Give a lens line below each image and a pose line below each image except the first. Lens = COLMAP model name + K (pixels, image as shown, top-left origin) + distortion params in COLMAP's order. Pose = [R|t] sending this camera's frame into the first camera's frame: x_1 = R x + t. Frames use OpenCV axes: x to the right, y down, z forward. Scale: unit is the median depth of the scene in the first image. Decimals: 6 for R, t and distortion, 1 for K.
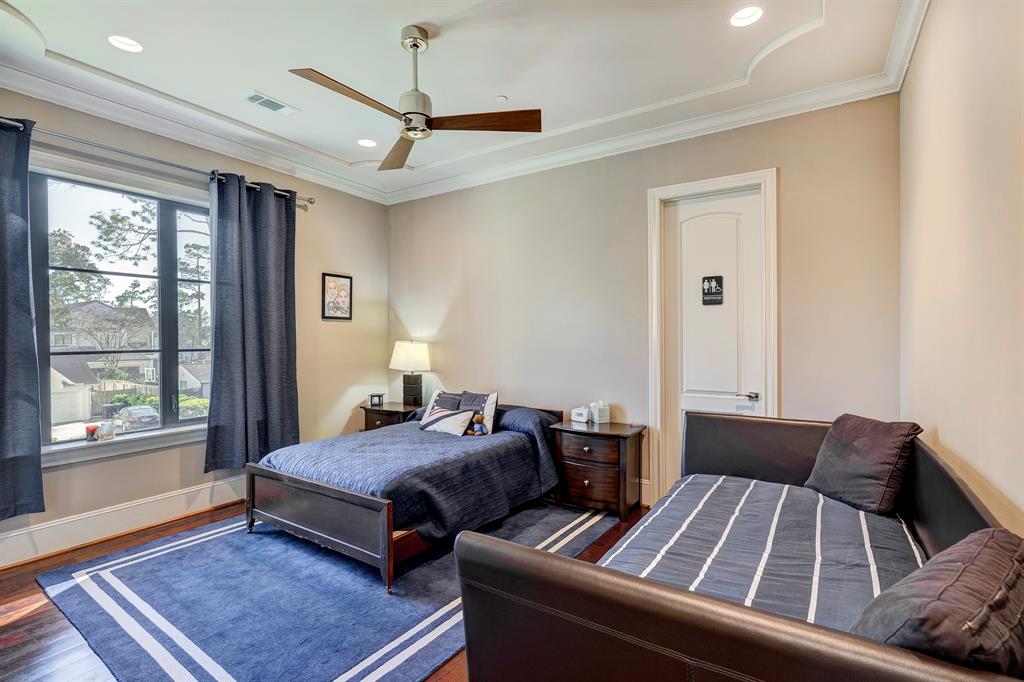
lens RADIAL K [[474.4, 0, 511.7], [0, 474.4, 342.4], [0, 0, 1]] dist [-0.001263, -0.000114]
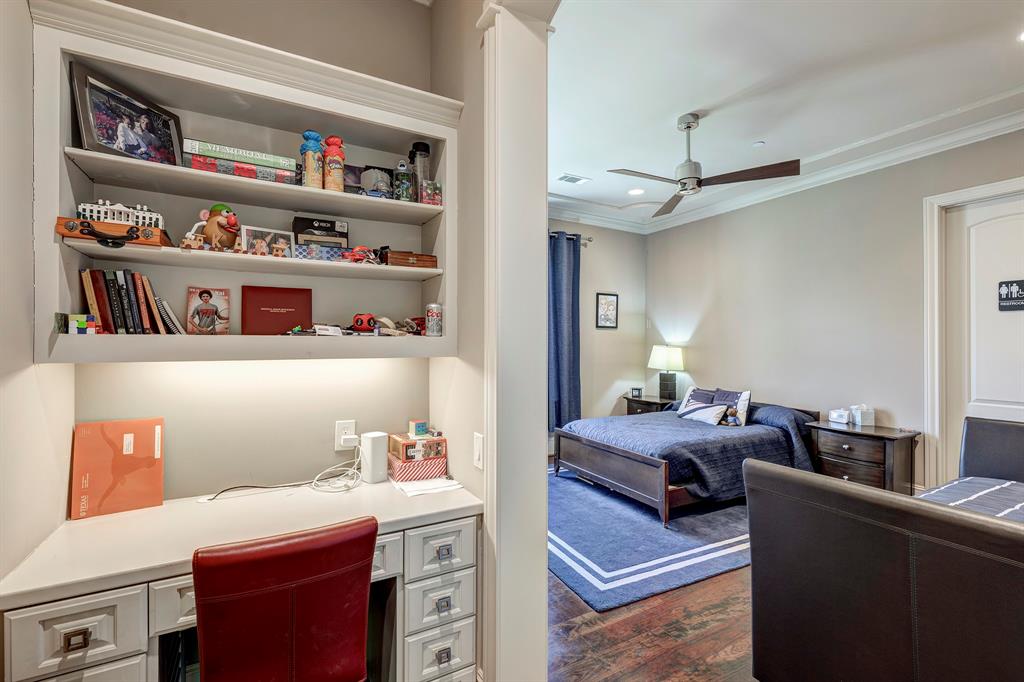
lens RADIAL K [[441.3, 0, 505.7], [0, 441.3, 341.4], [0, 0, 1]] dist [0.003121, -0.000730]
pose [[0.872579, 0.006209, -0.488433, -0.029178], [-0.011649, 0.999899, -0.008101, 0.001256], [0.488334, 0.012758, 0.872564, -0.262368]]
